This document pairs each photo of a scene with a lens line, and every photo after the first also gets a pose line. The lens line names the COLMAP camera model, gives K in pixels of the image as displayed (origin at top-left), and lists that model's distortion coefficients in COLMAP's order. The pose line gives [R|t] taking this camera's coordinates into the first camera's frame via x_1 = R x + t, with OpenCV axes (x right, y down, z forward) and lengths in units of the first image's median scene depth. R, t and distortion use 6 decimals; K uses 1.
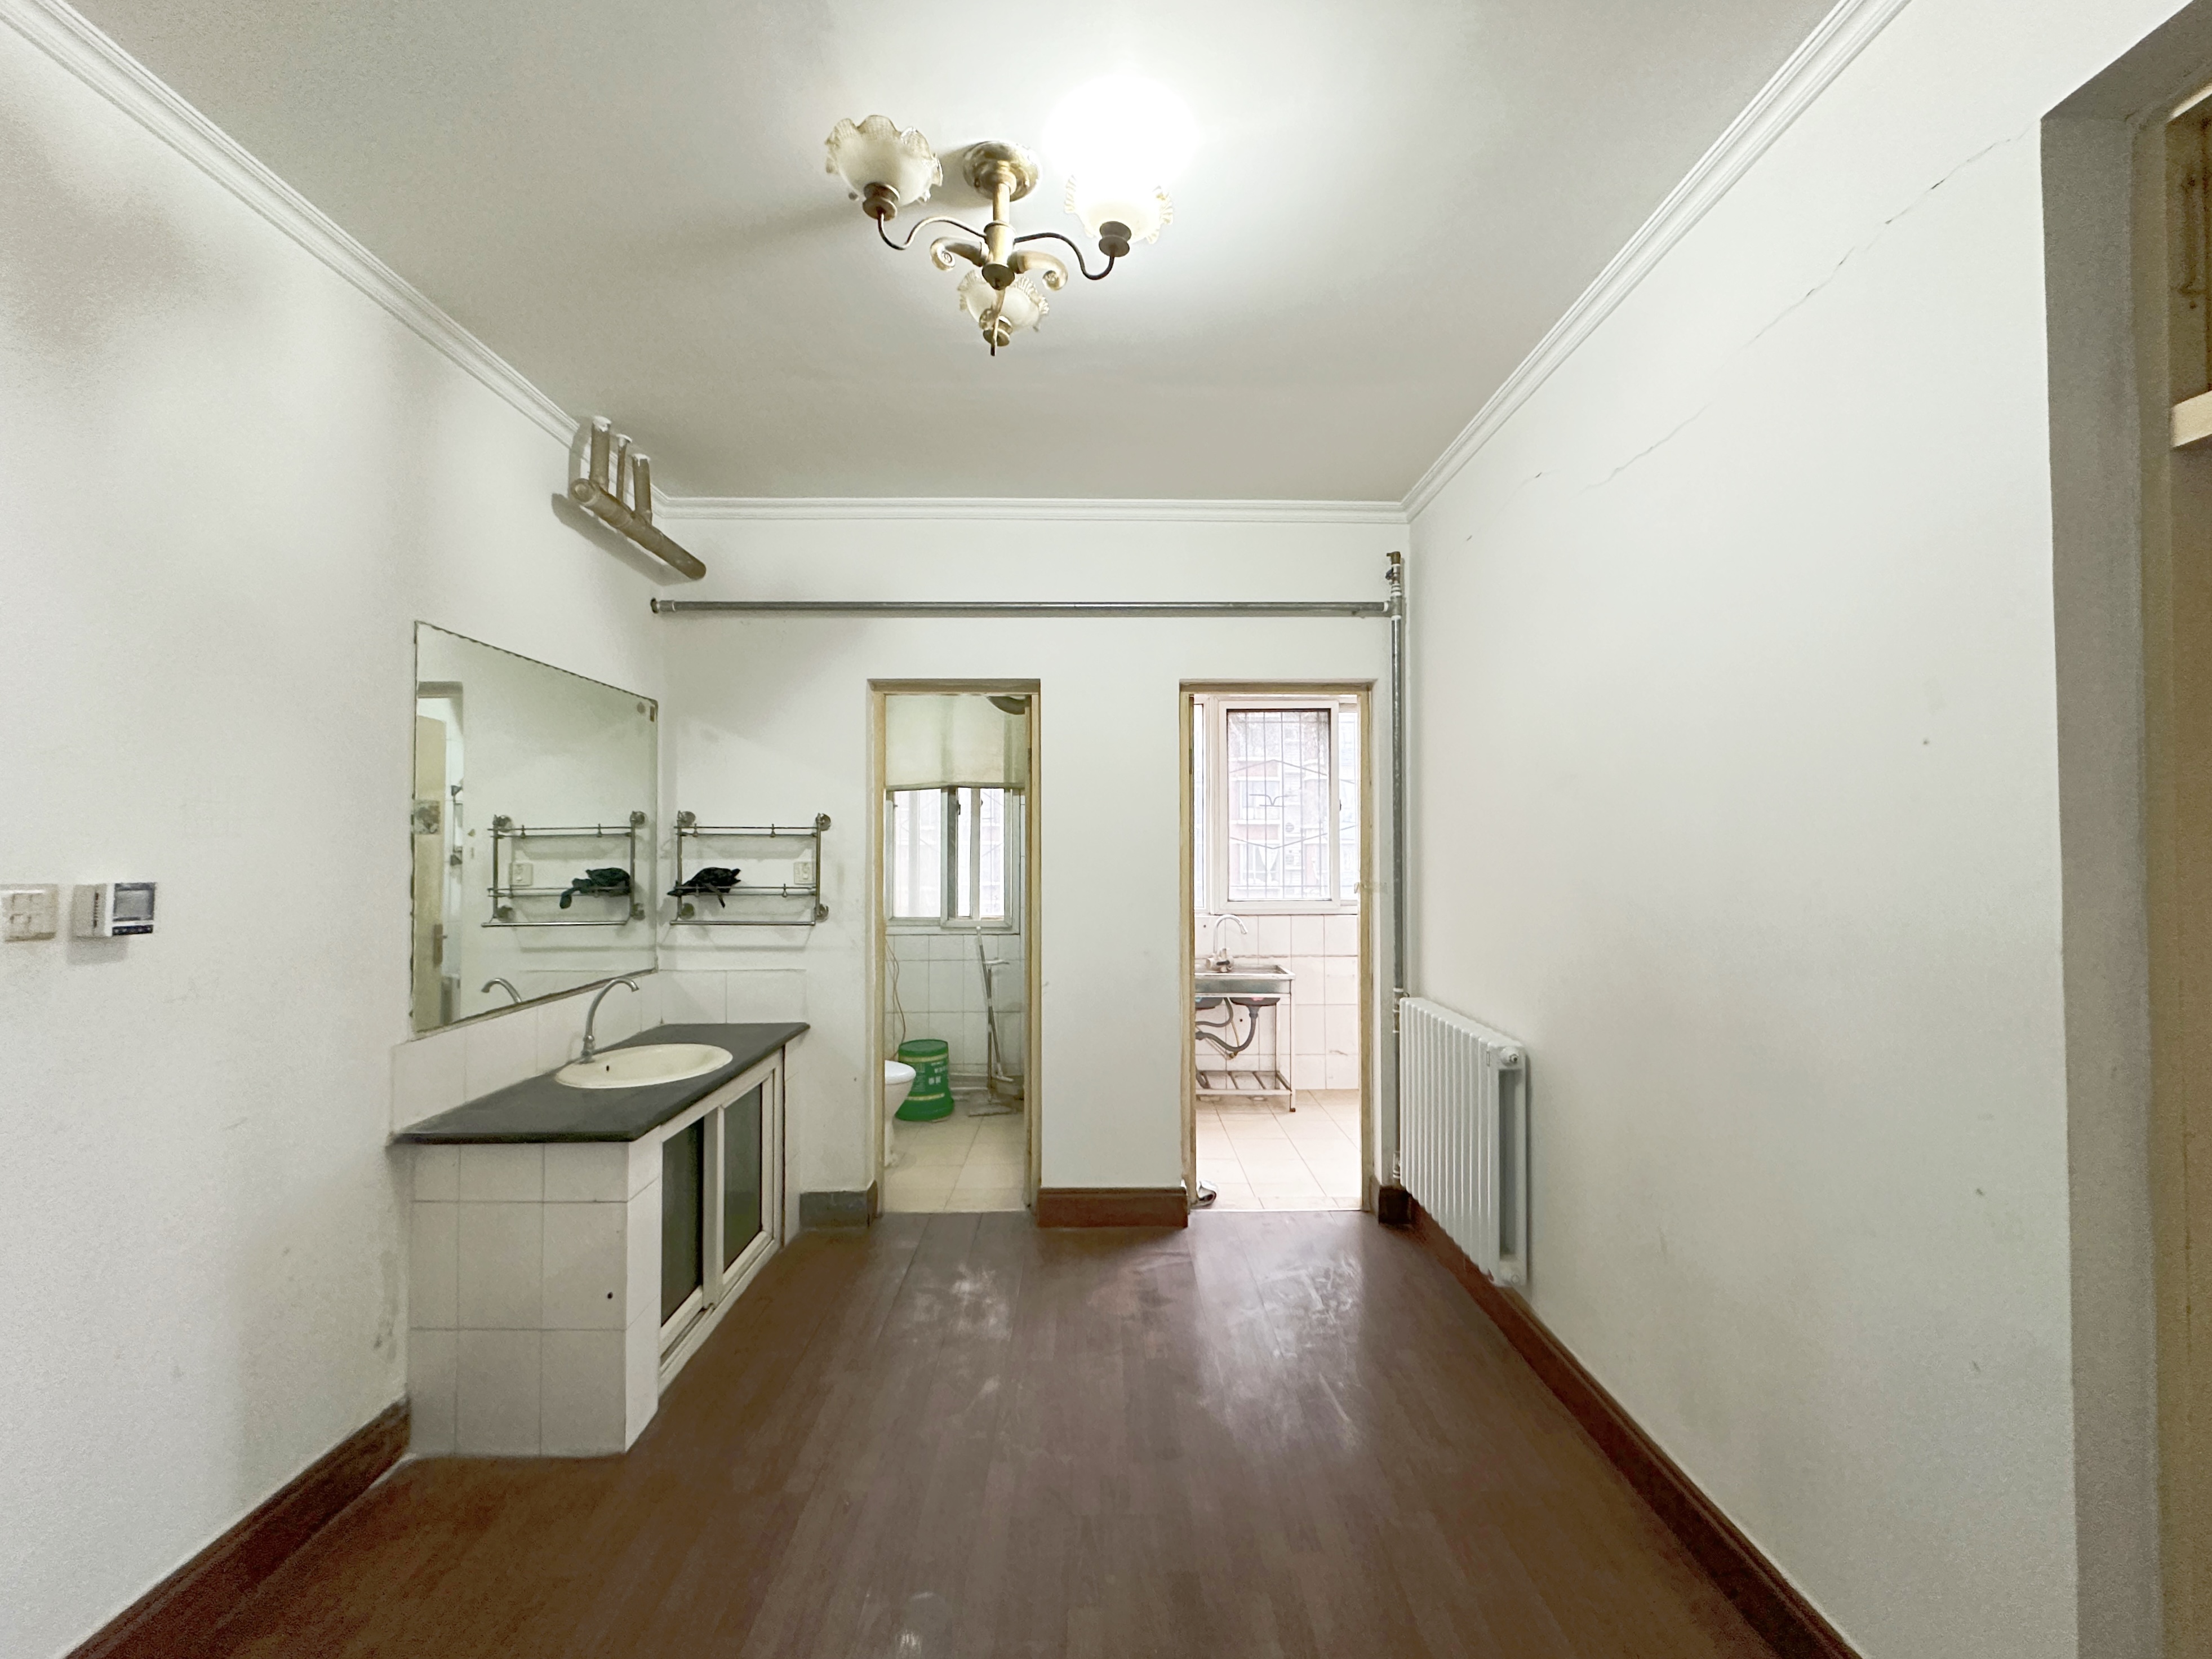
lens RADIAL K [[886.5, 0, 1099.8], [0, 886.5, 829.7], [0, 0, 1]] dist [0.001234, 0.000260]
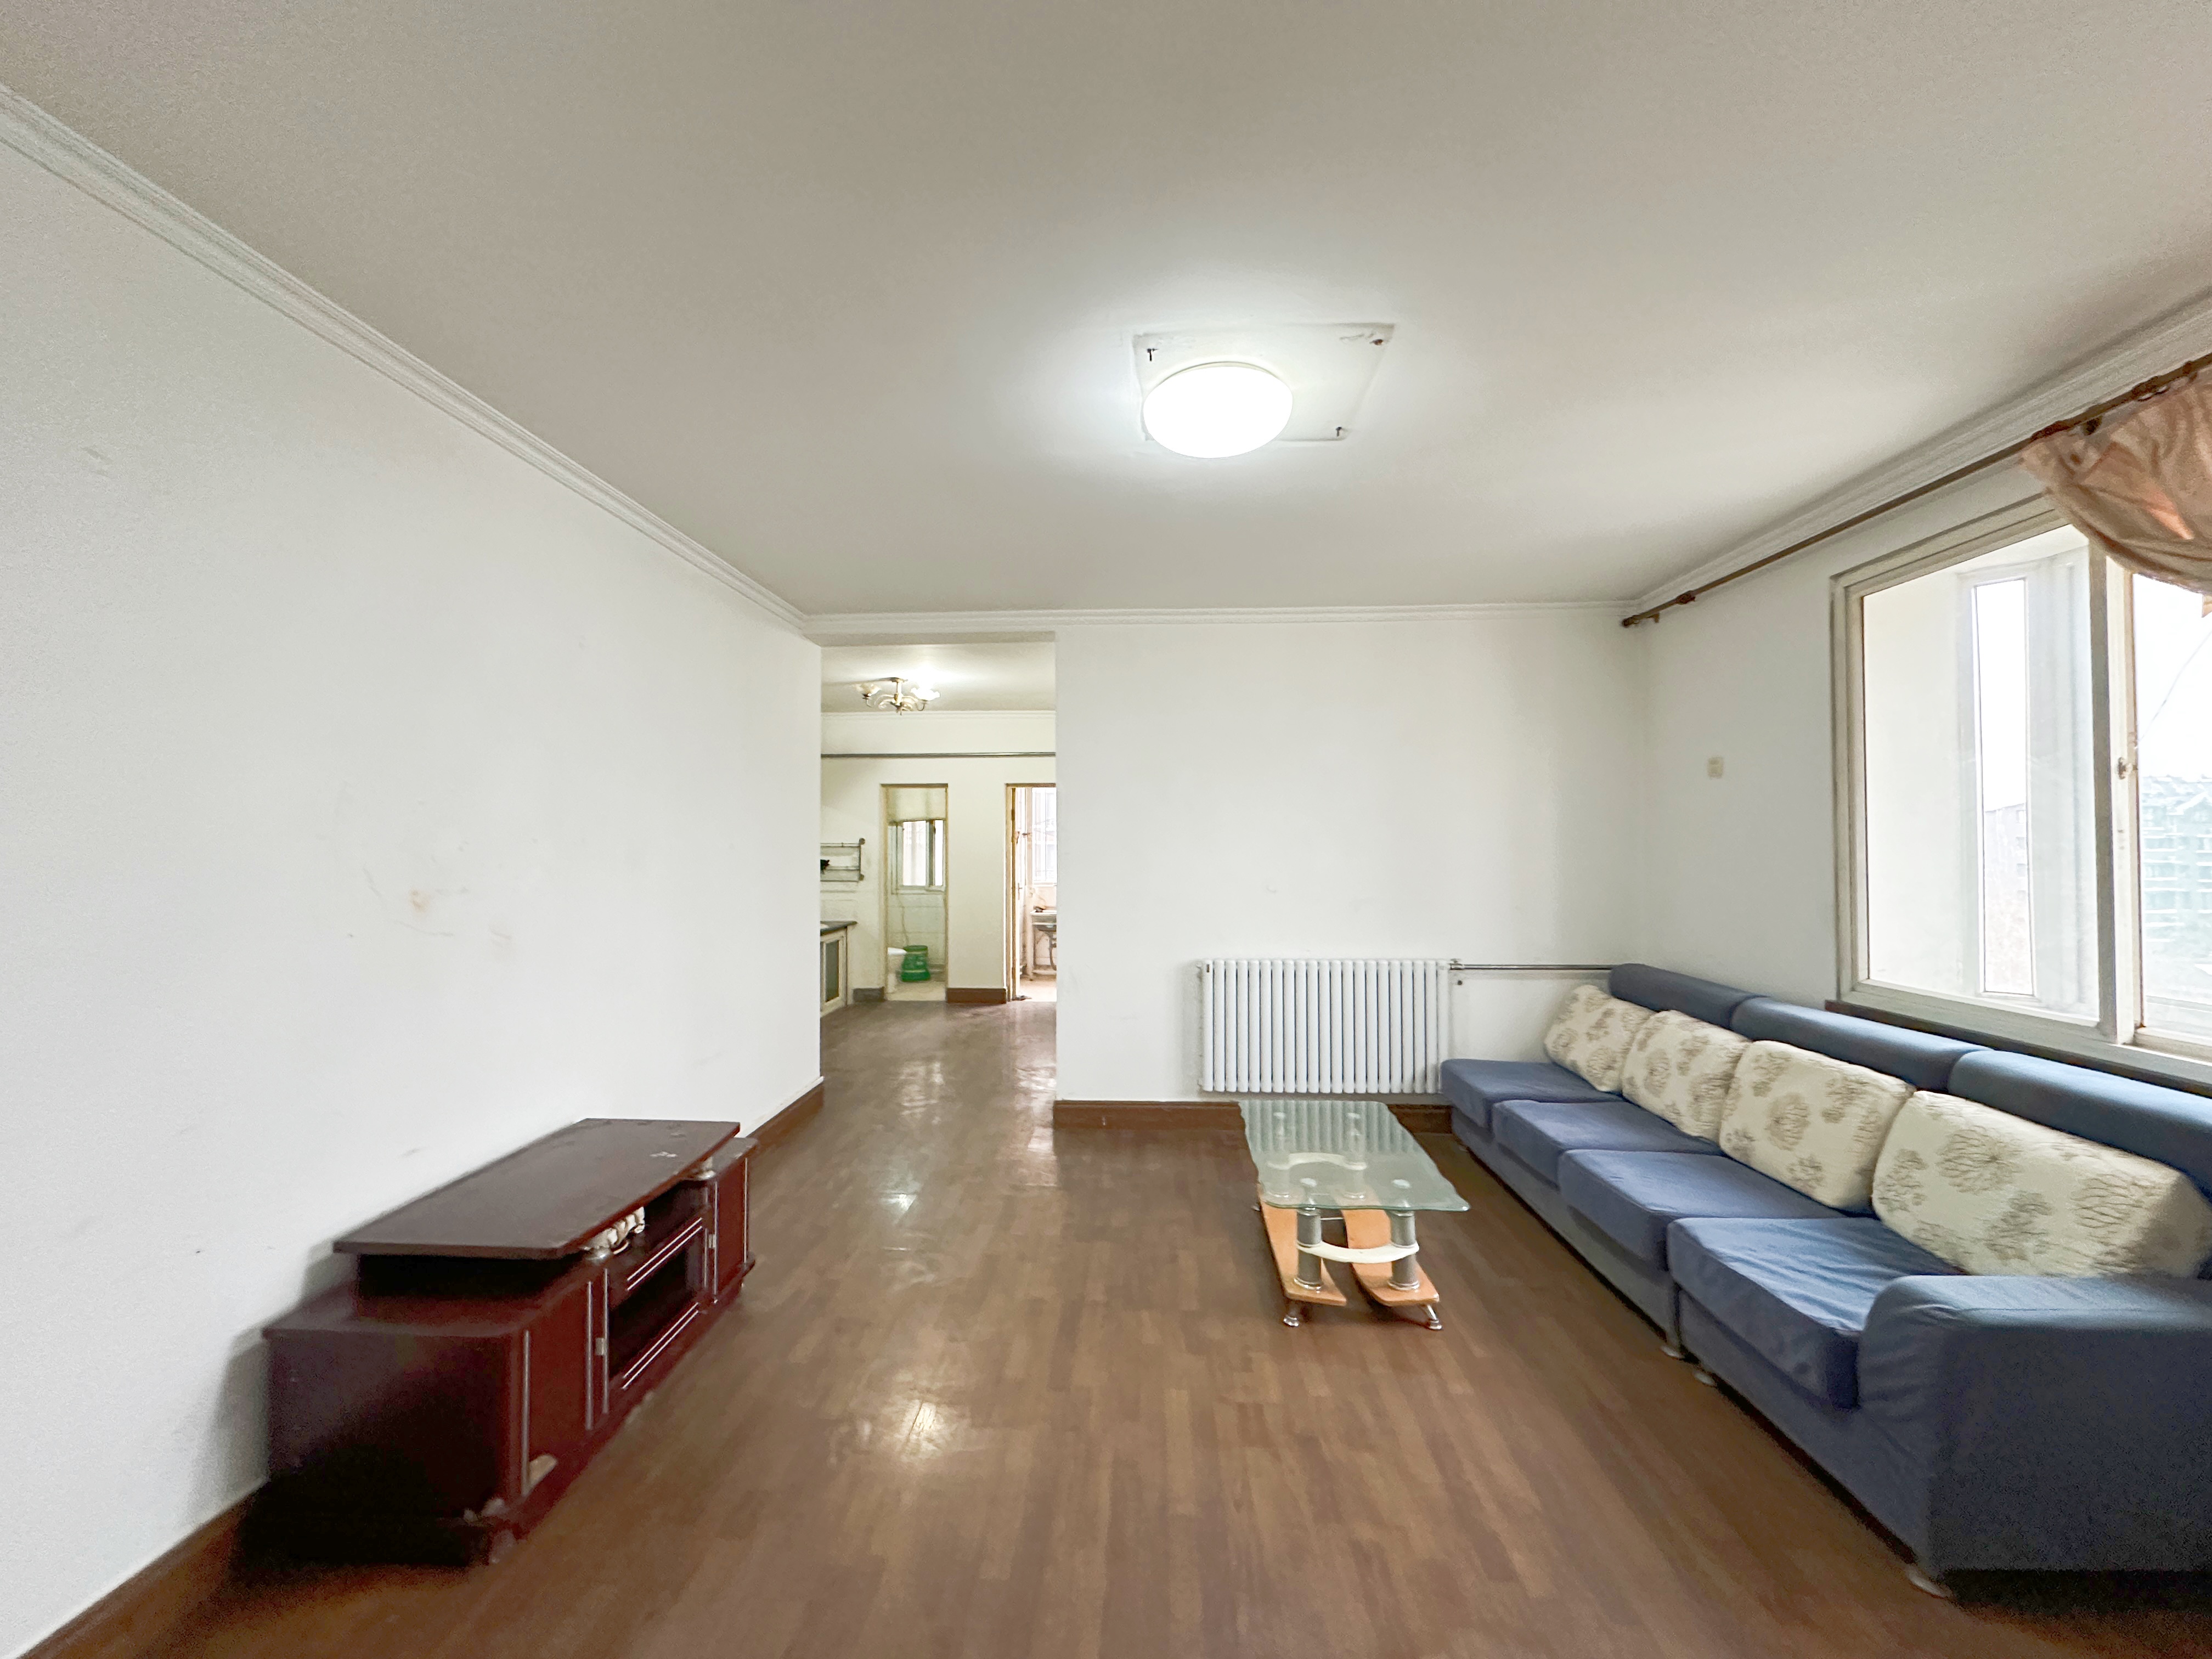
lens RADIAL K [[886.4, 0, 1099.8], [0, 886.4, 829.7], [0, 0, 1]] dist [0.001234, 0.000260]
pose [[0.997243, -0.000981, -0.074197, 0.366062], [0.001140, 0.999997, 0.002106, -0.030595], [0.074195, -0.002185, 0.997241, -0.975052]]
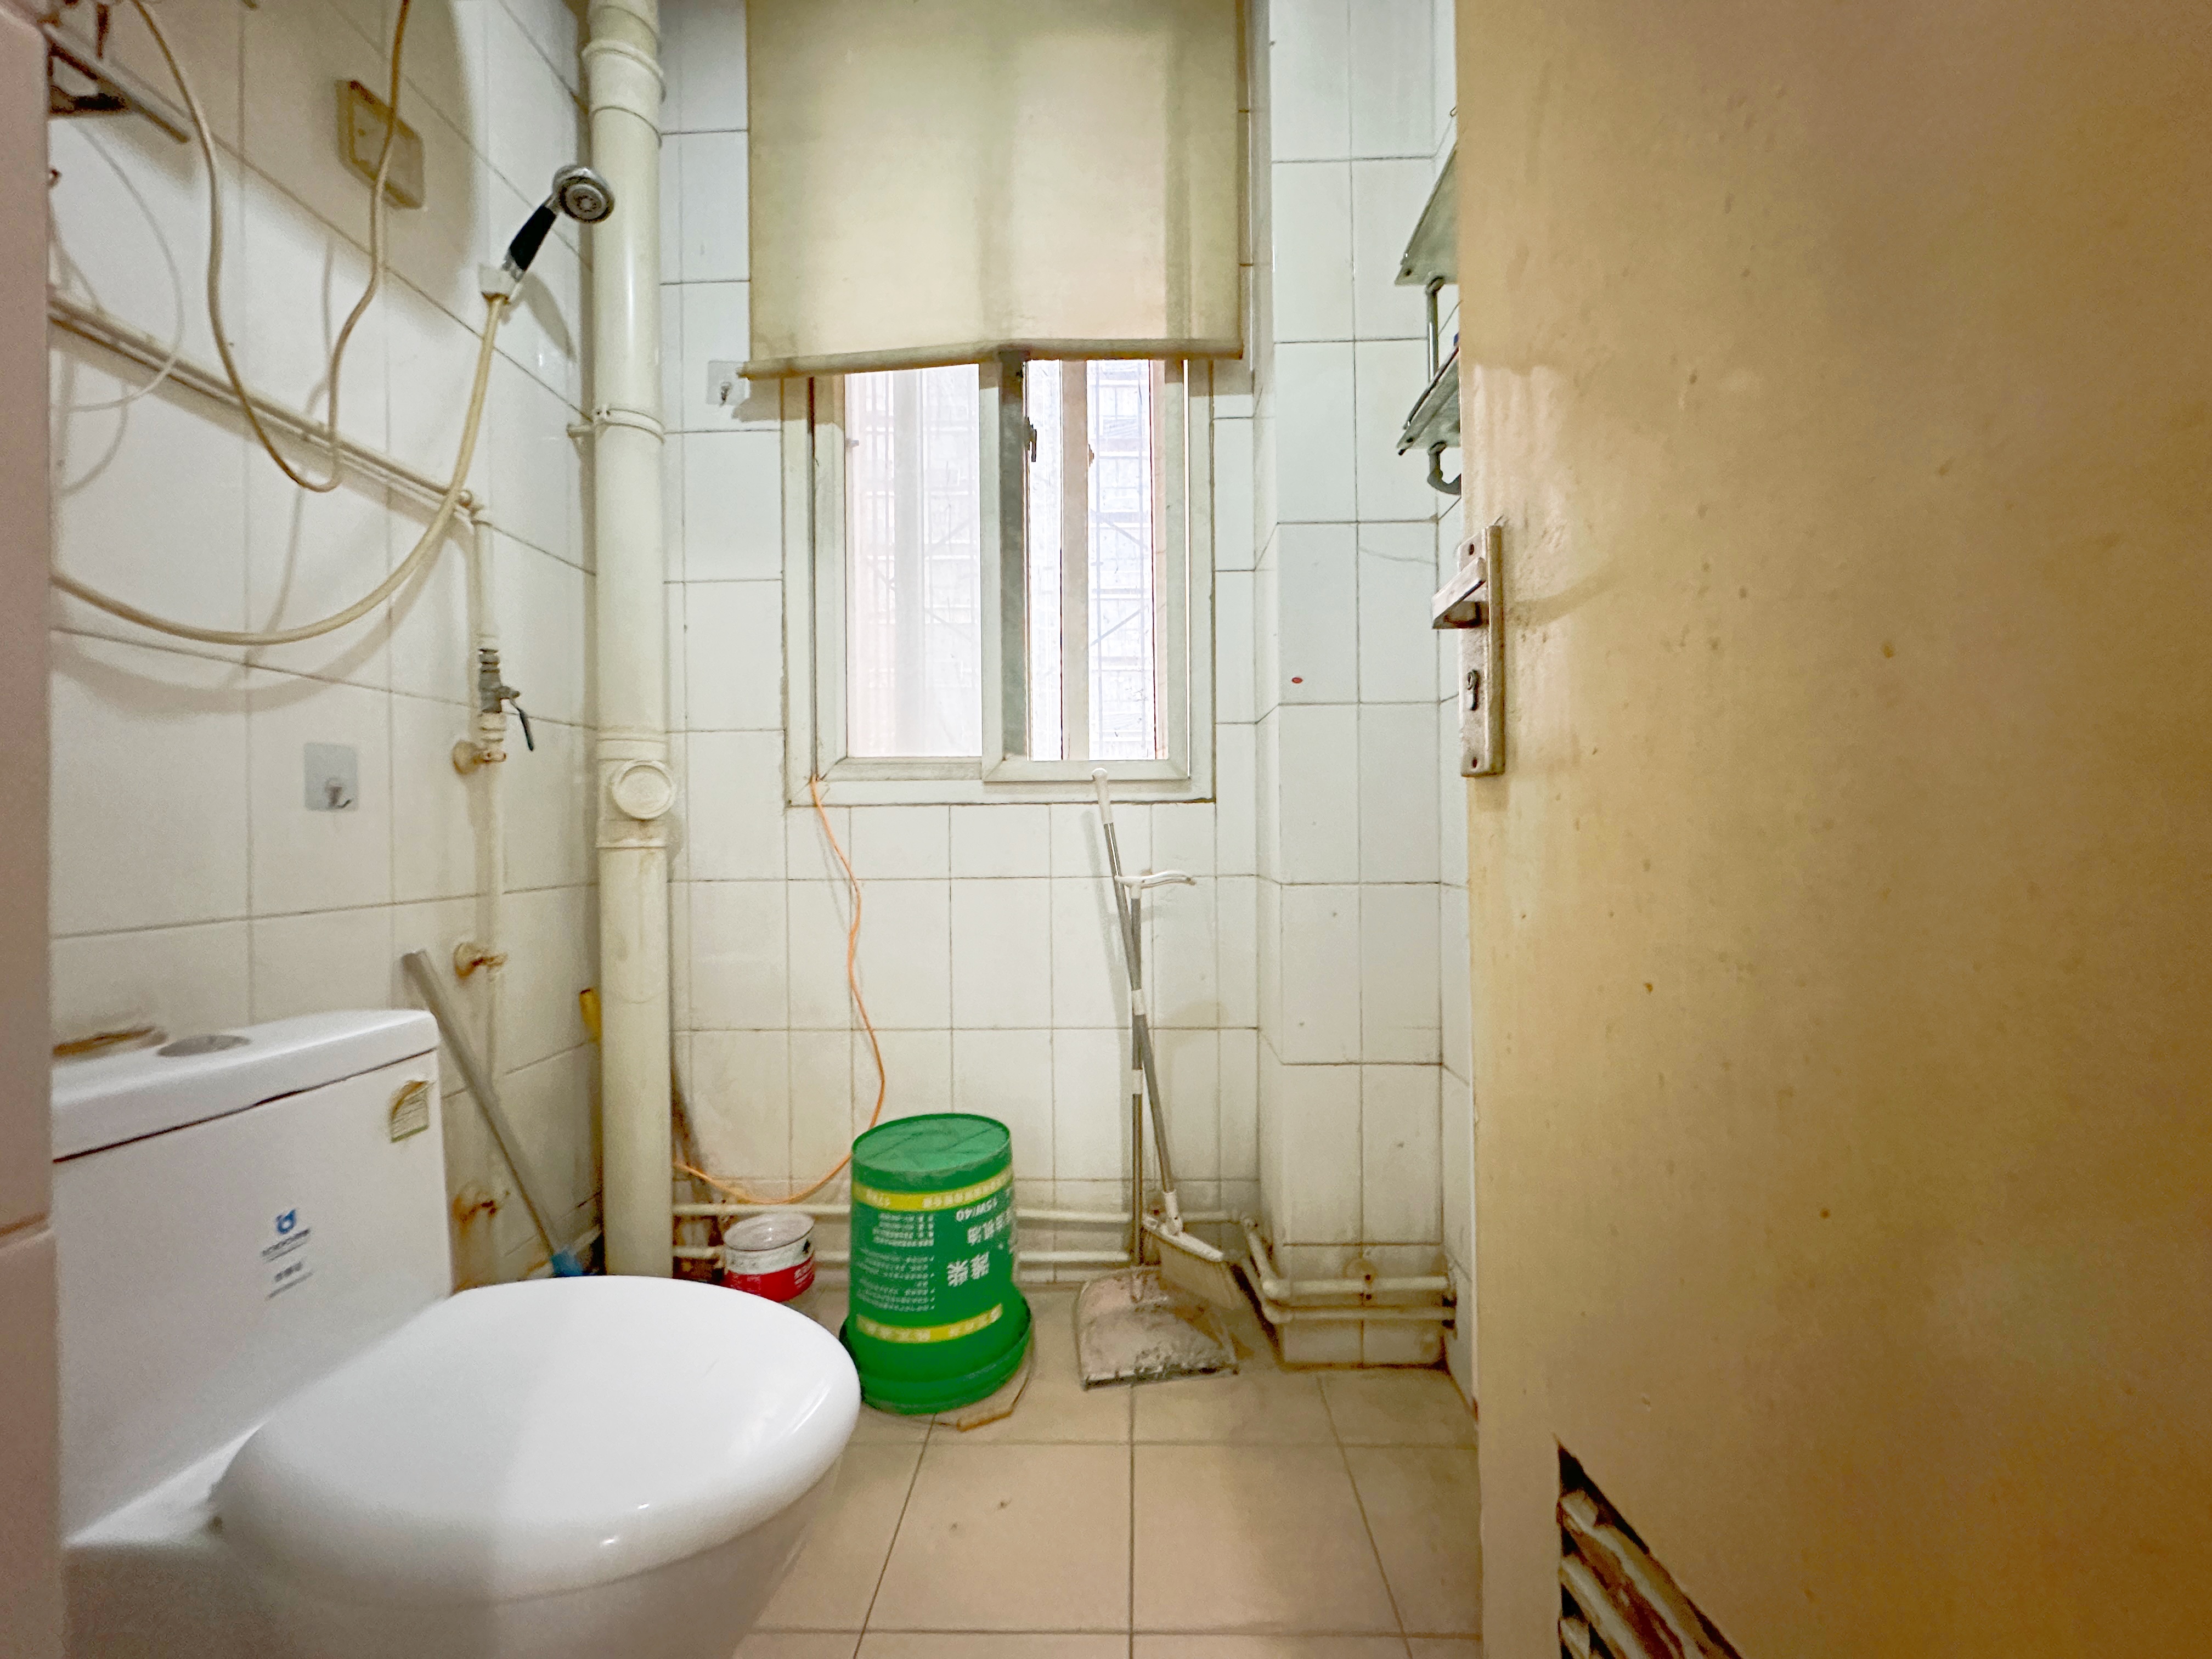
lens RADIAL K [[886.4, 0, 1099.8], [0, 886.4, 829.7], [0, 0, 1]] dist [0.001234, 0.000260]
pose [[0.998894, -0.007428, -0.046435, -0.122095], [0.008568, 0.999666, 0.024388, 0.124447], [0.046239, -0.024758, 0.998624, 0.679262]]
